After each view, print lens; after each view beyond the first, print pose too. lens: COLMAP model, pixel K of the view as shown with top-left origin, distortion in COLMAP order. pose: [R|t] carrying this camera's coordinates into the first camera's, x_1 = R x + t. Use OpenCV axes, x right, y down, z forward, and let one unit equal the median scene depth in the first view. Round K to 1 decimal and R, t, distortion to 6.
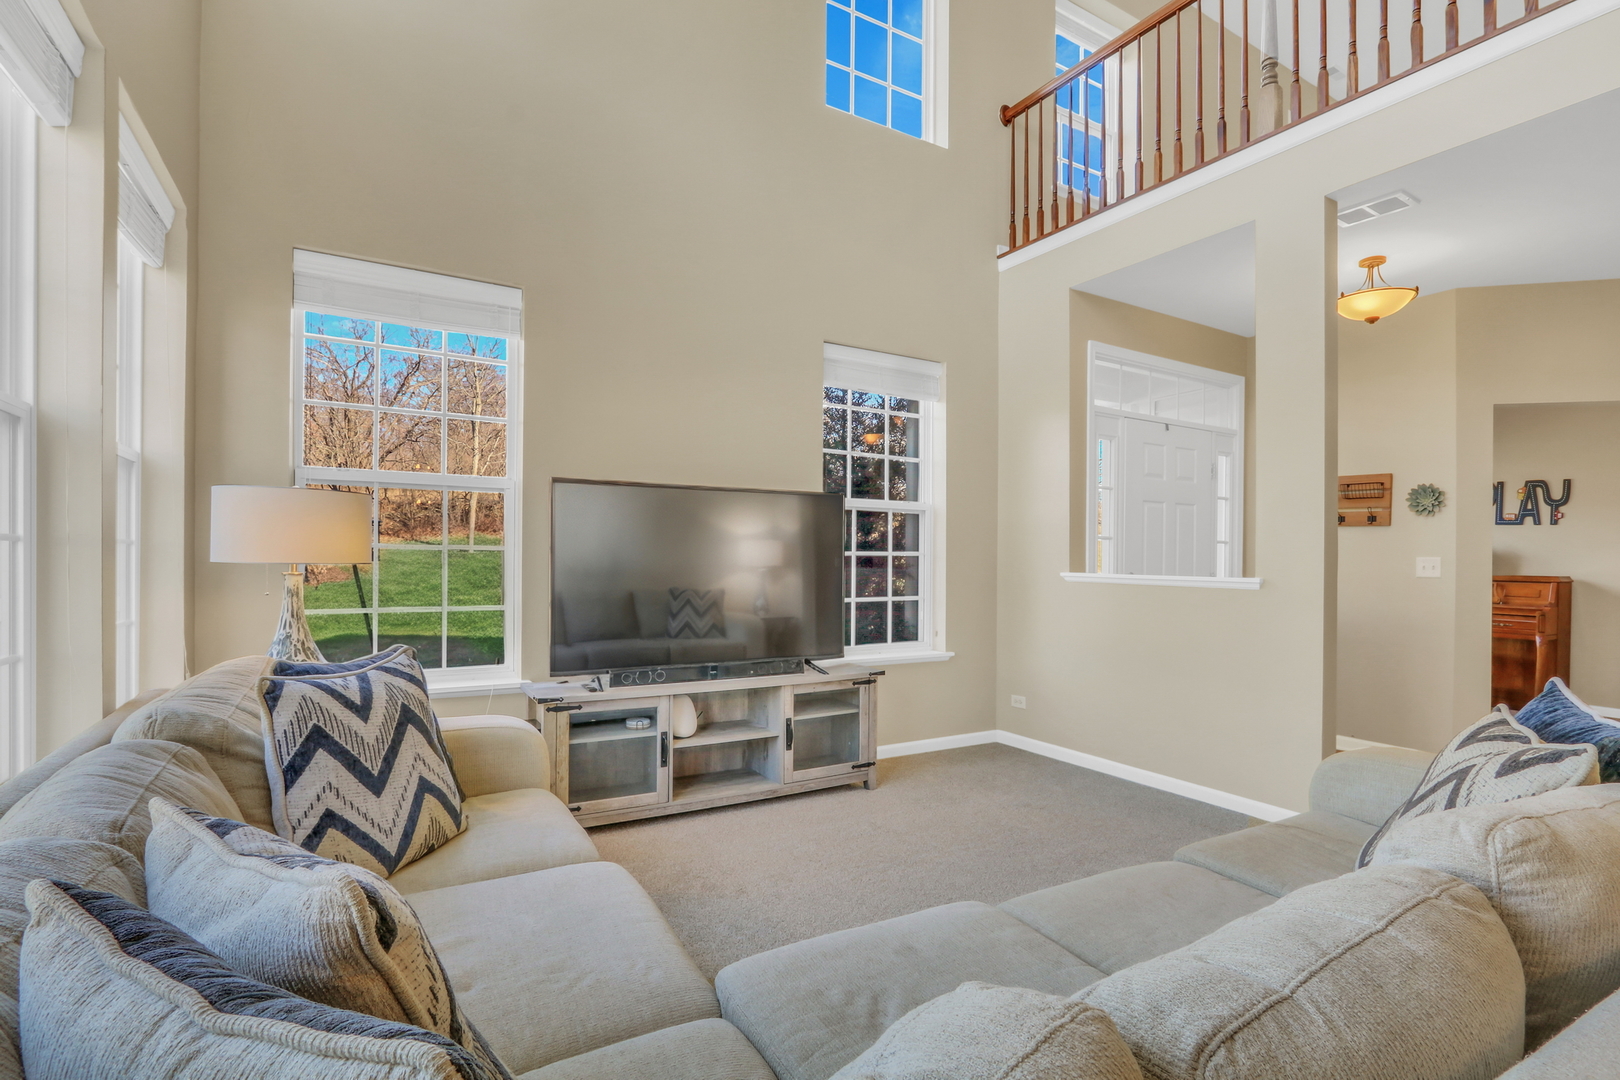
lens RADIAL K [[769.4, 0, 814.6], [0, 769.4, 547.8], [0, 0, 1]] dist [-0.012213, -0.000994]
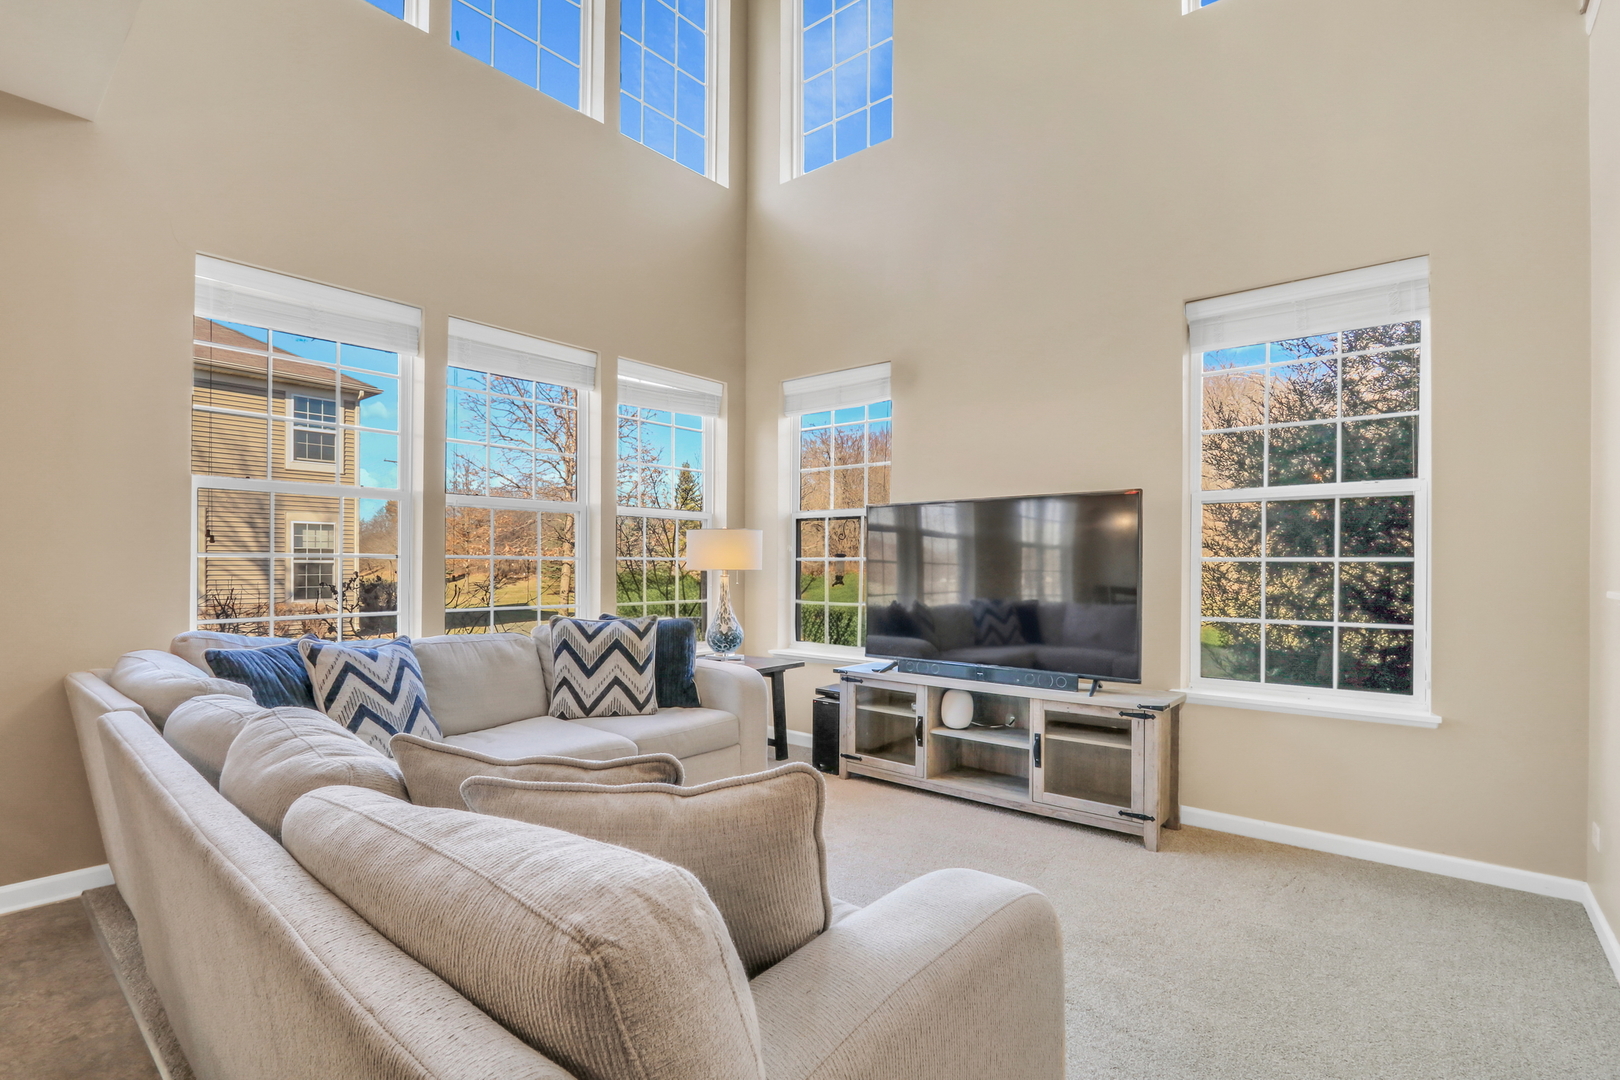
lens RADIAL K [[748.5, 0, 805.4], [0, 748.5, 551.1], [0, 0, 1]] dist [-0.030633, 0.000141]
pose [[0.322663, -0.027491, -0.946115, 0.817821], [0.011231, 0.999619, -0.025215, 0.017340], [0.946447, -0.002490, 0.322849, 0.469901]]
